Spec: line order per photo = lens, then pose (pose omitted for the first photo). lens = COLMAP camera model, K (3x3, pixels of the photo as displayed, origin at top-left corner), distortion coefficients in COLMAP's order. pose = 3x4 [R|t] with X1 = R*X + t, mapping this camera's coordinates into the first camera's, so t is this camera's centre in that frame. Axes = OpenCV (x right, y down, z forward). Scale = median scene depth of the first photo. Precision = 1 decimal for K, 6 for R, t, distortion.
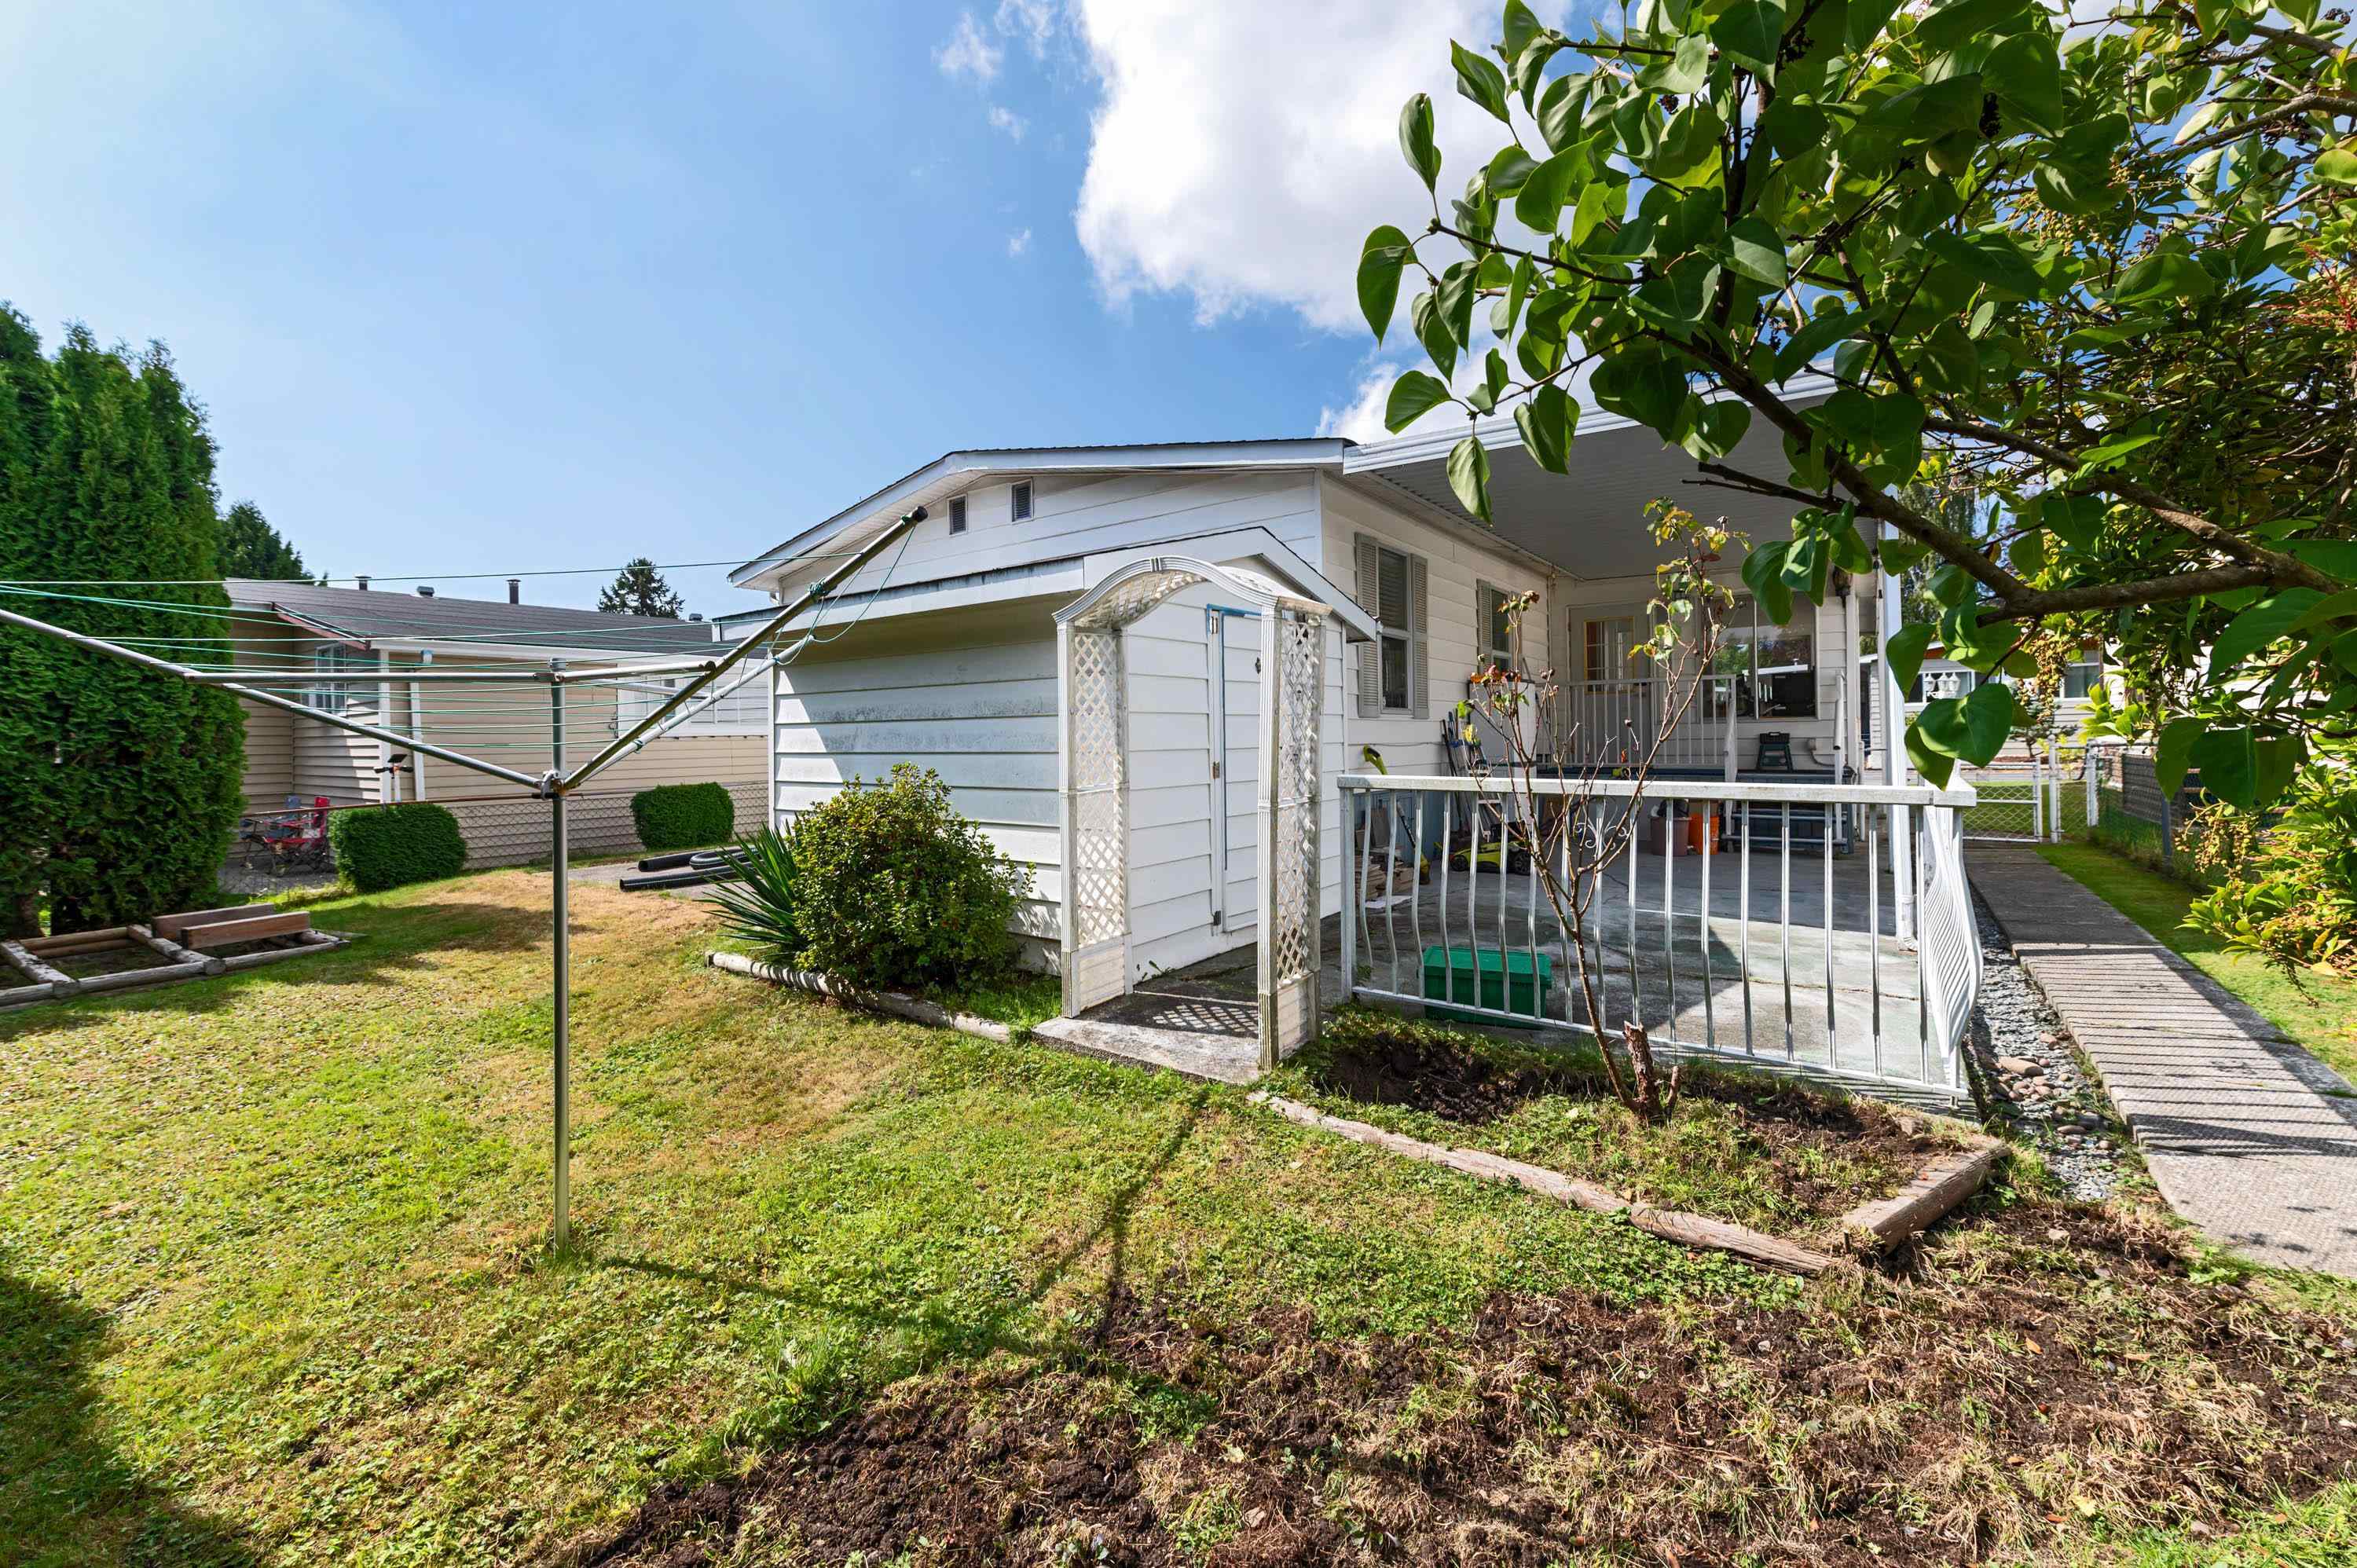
lens RADIAL K [[943.5, 0, 1217.0], [0, 943.5, 721.6], [0, 0, 1]] dist [0.000383, 0.000153]
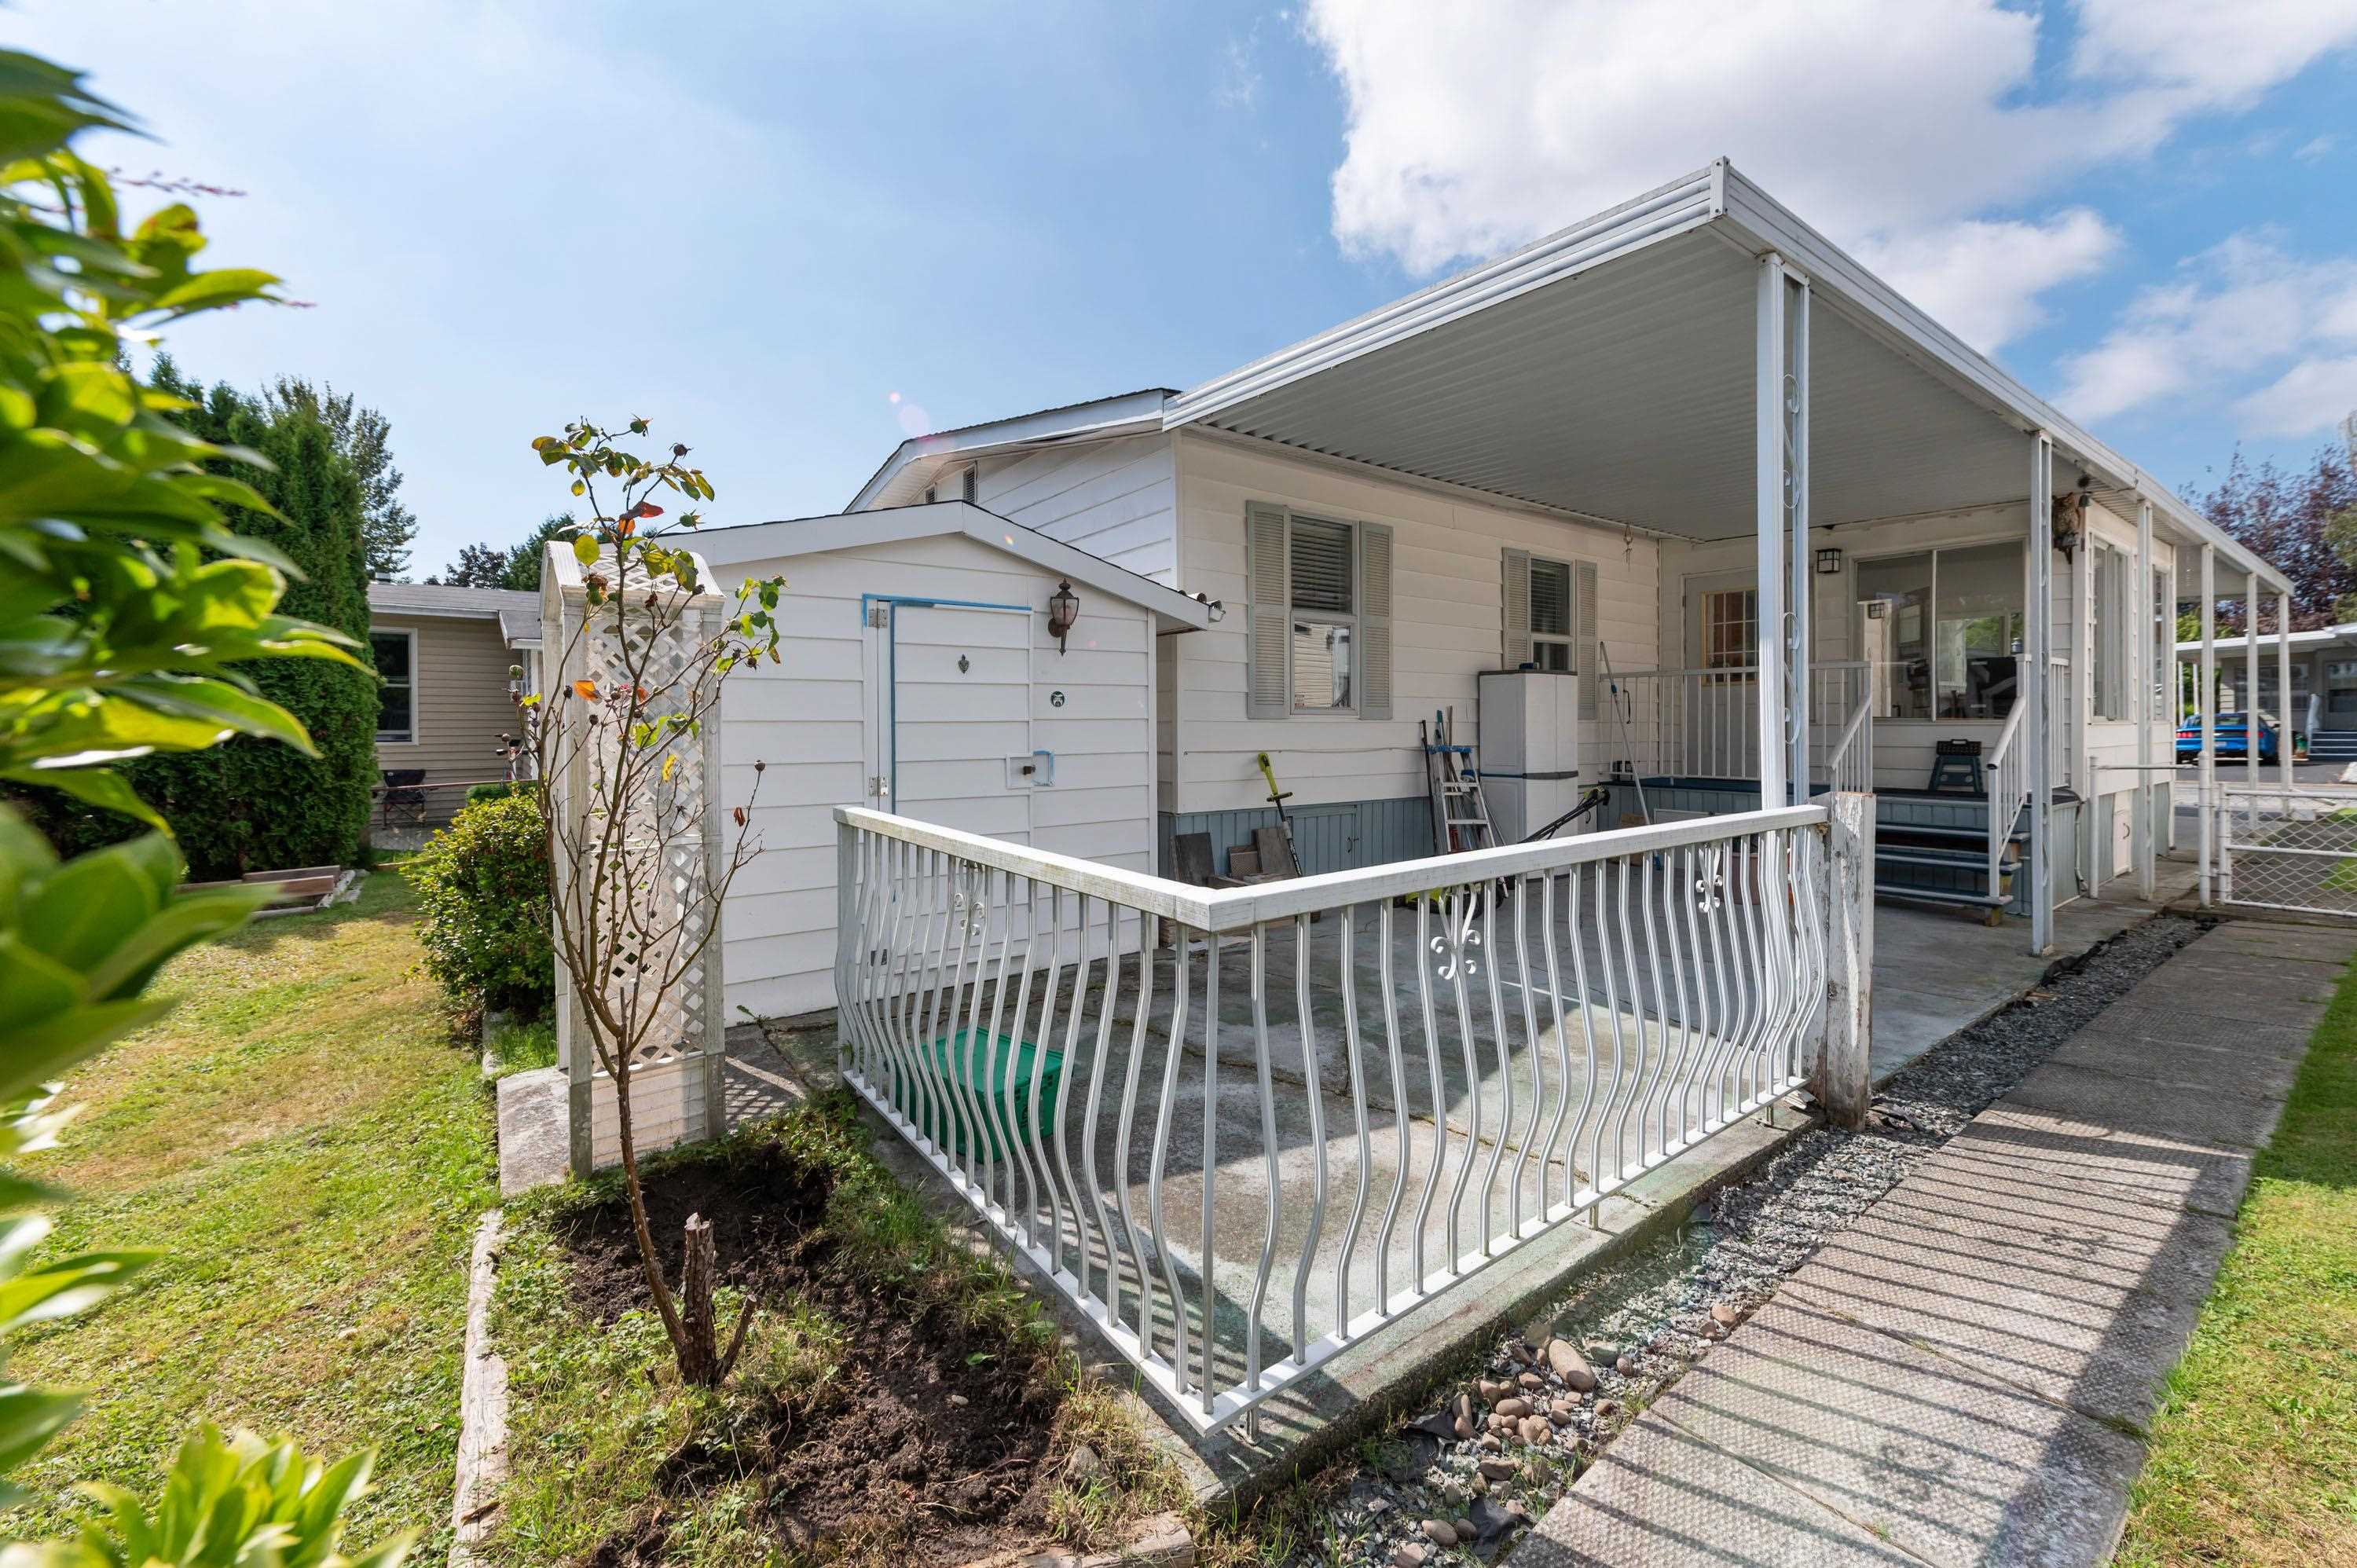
lens RADIAL K [[943.5, 0, 1217.0], [0, 943.5, 721.6], [0, 0, 1]] dist [0.000383, 0.000153]
pose [[0.956626, 0.015097, -0.290926, 0.449081], [-0.009312, 0.999731, 0.021259, -0.024053], [0.291169, -0.017628, 0.956509, 0.220246]]
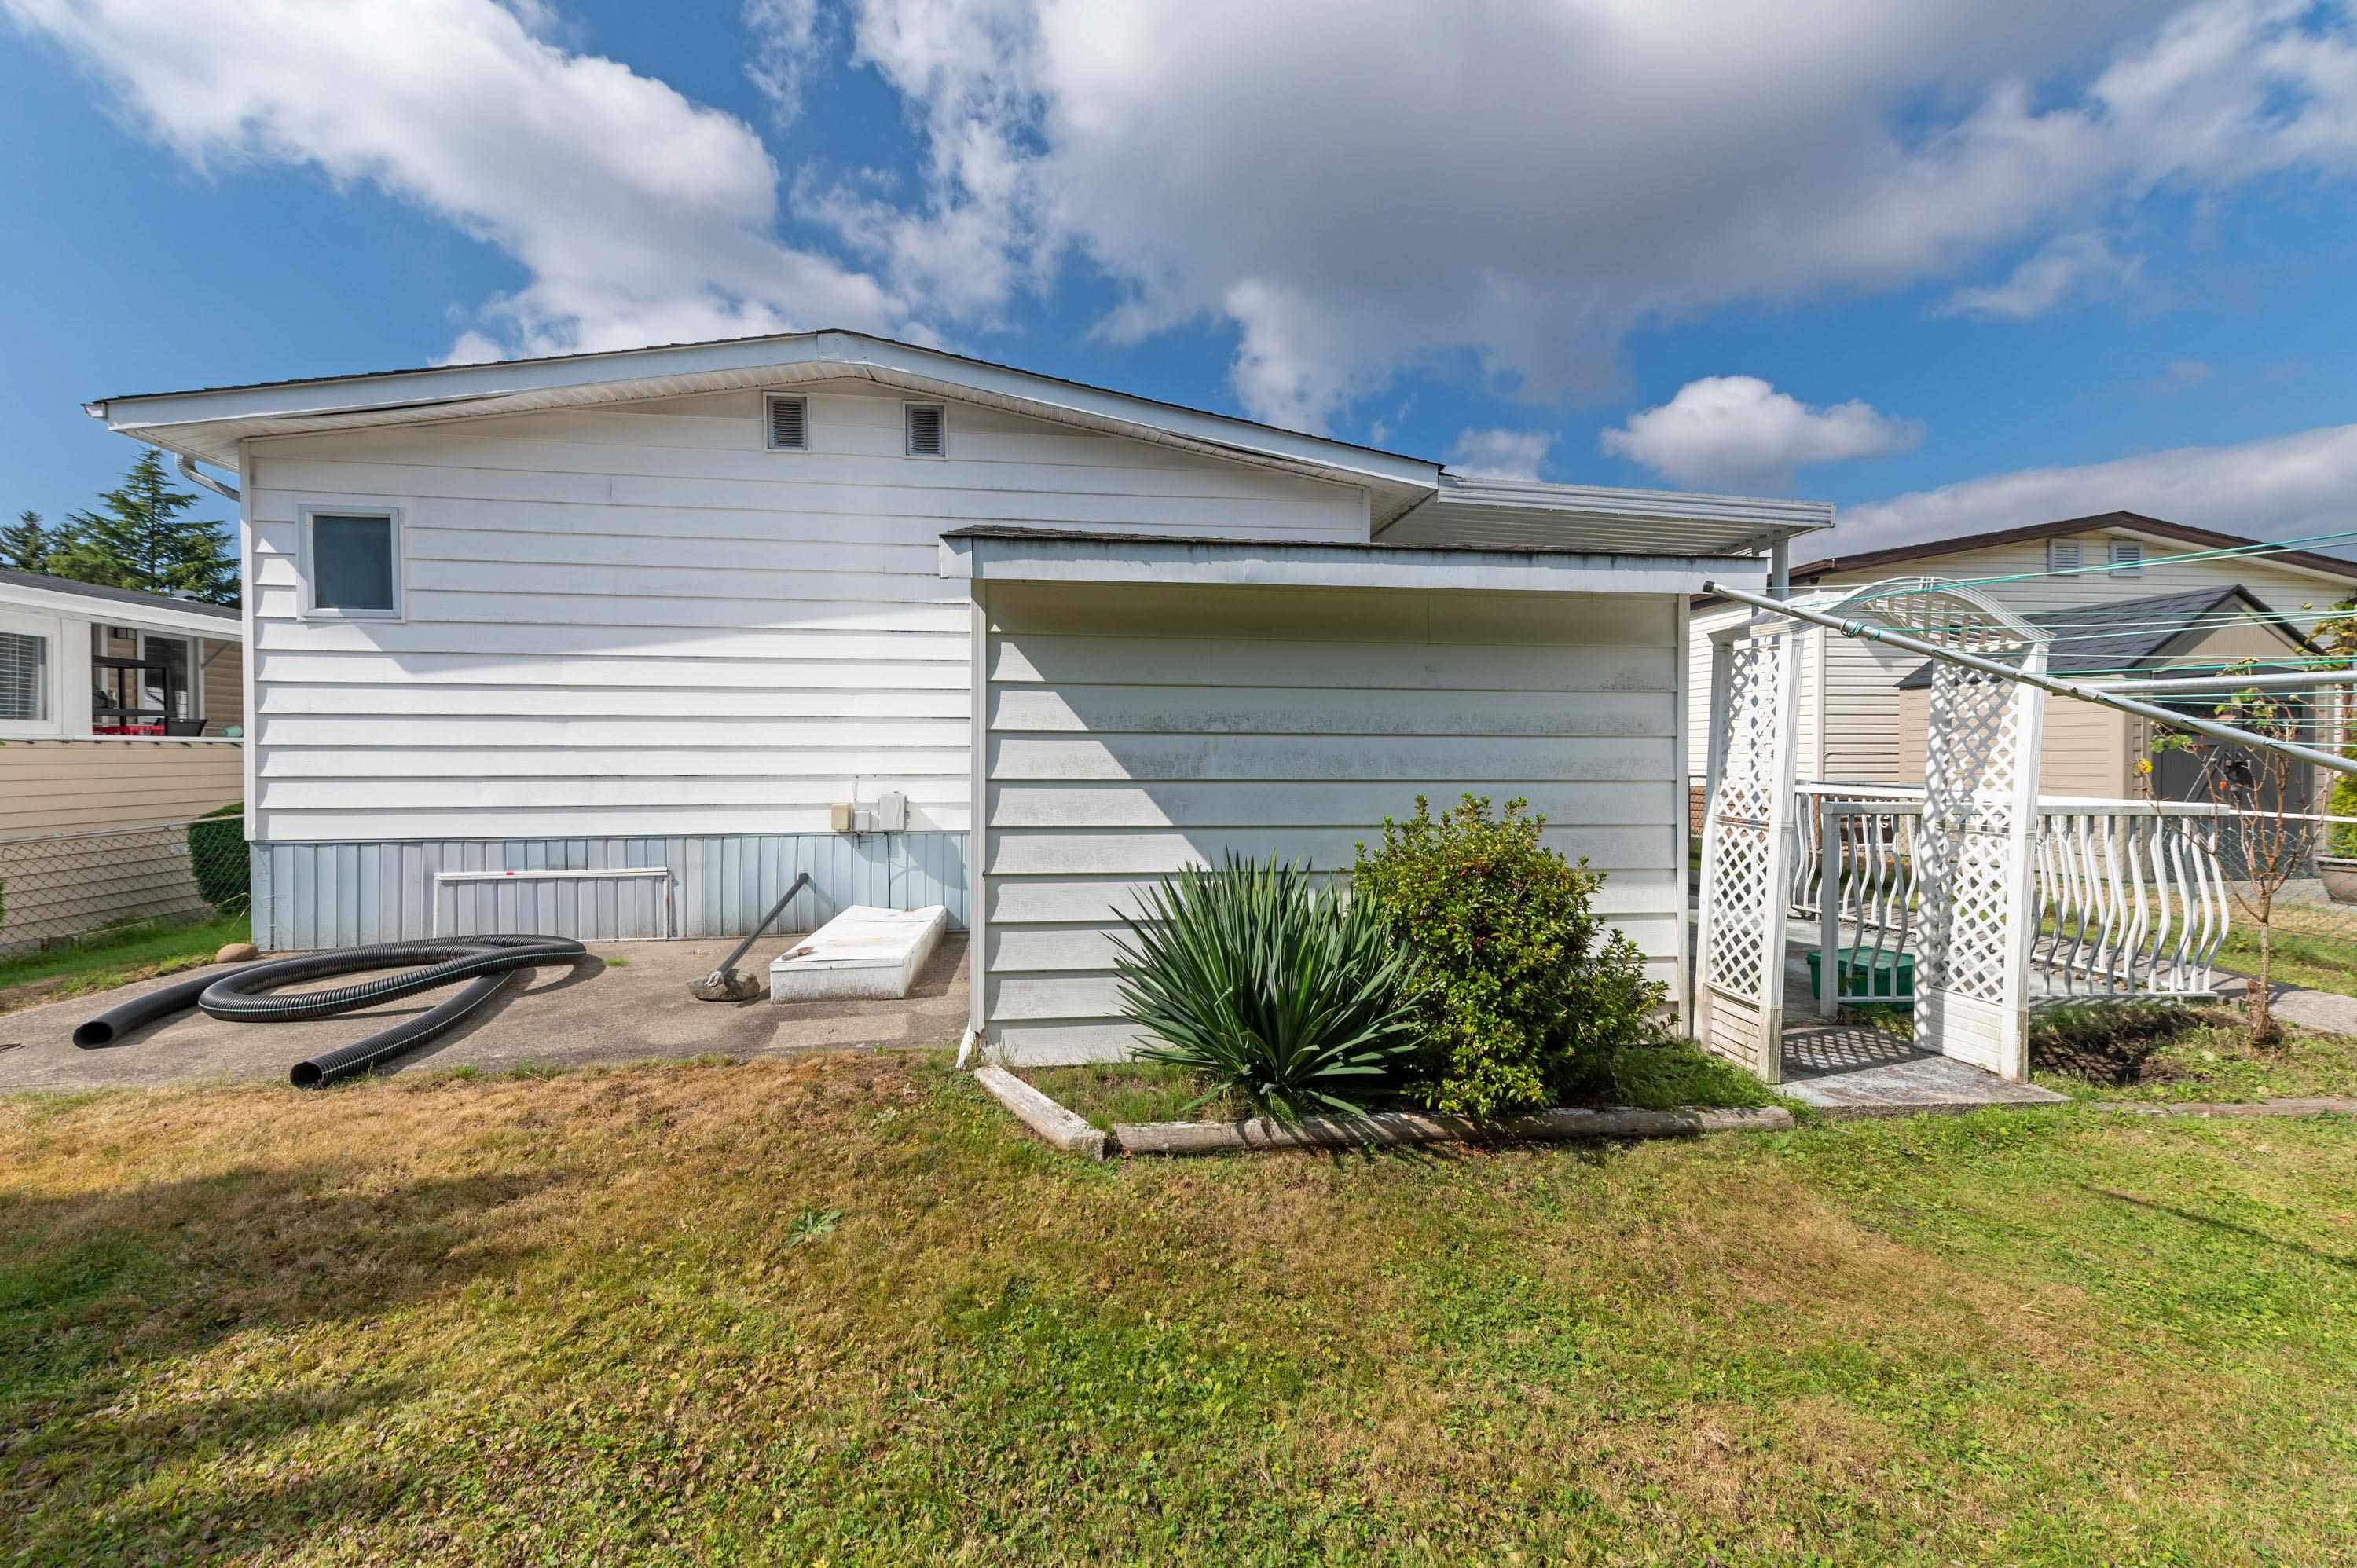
lens RADIAL K [[956.6, 0, 1178.5], [0, 956.6, 784.0], [0, 0, 1]] dist [0.001089, 0.000113]
pose [[0.747699, 0.007434, 0.663996, -0.774415], [-0.020948, 0.999704, 0.012396, 0.025726], [-0.663707, -0.023178, 0.747634, 0.479422]]
